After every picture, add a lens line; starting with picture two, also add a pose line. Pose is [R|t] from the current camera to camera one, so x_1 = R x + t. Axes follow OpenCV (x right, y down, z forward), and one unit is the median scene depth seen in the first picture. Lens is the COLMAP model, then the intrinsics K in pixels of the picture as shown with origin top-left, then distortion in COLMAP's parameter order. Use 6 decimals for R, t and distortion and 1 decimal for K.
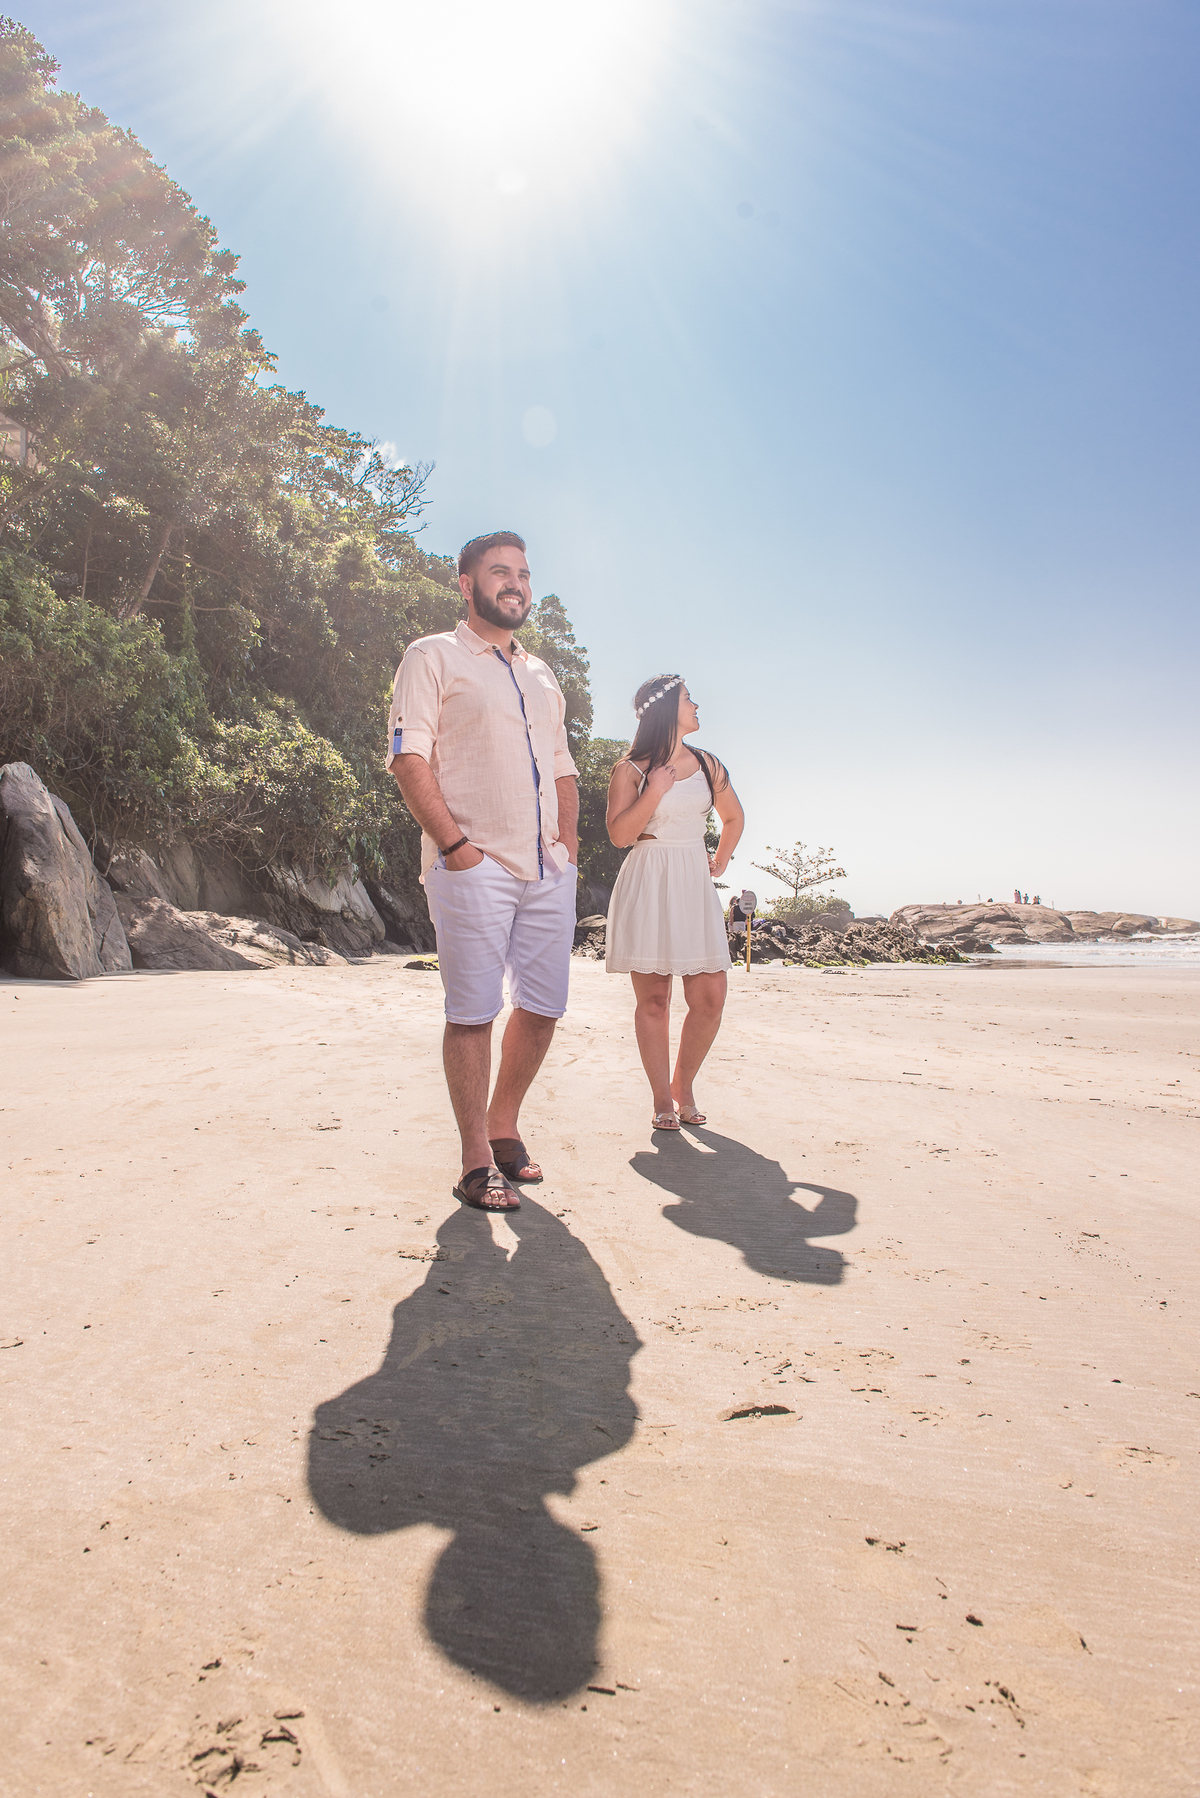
lens RADIAL K [[1252.0, 0, 600.0], [0, 1252.0, 899.0], [0, 0, 1]] dist [-0.002884, -0.000141]
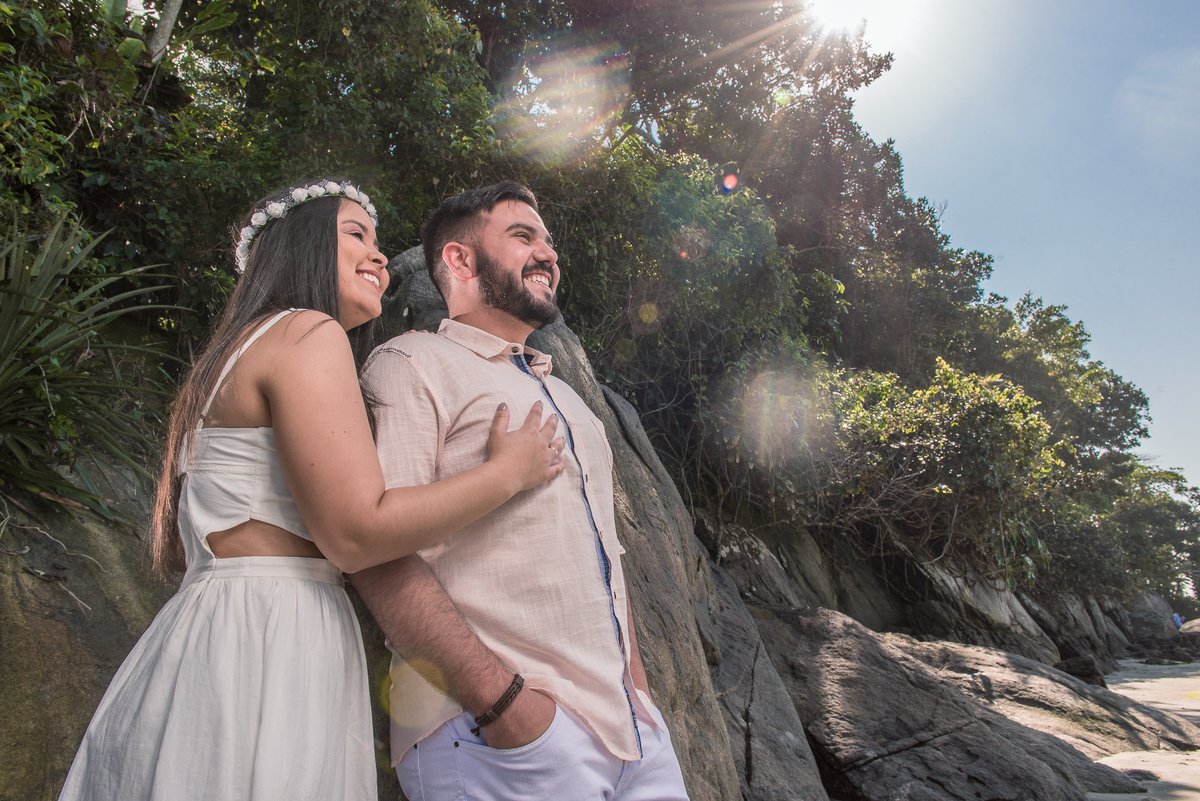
lens RADIAL K [[835.6, 0, 600.0], [0, 835.6, 400.5], [0, 0, 1]] dist [-0.002884, -0.000141]
pose [[0.884919, -0.165262, -0.435438, -0.223752], [0.048317, 0.962459, -0.267092, 0.002898], [0.463231, 0.215316, 0.859684, 0.537296]]
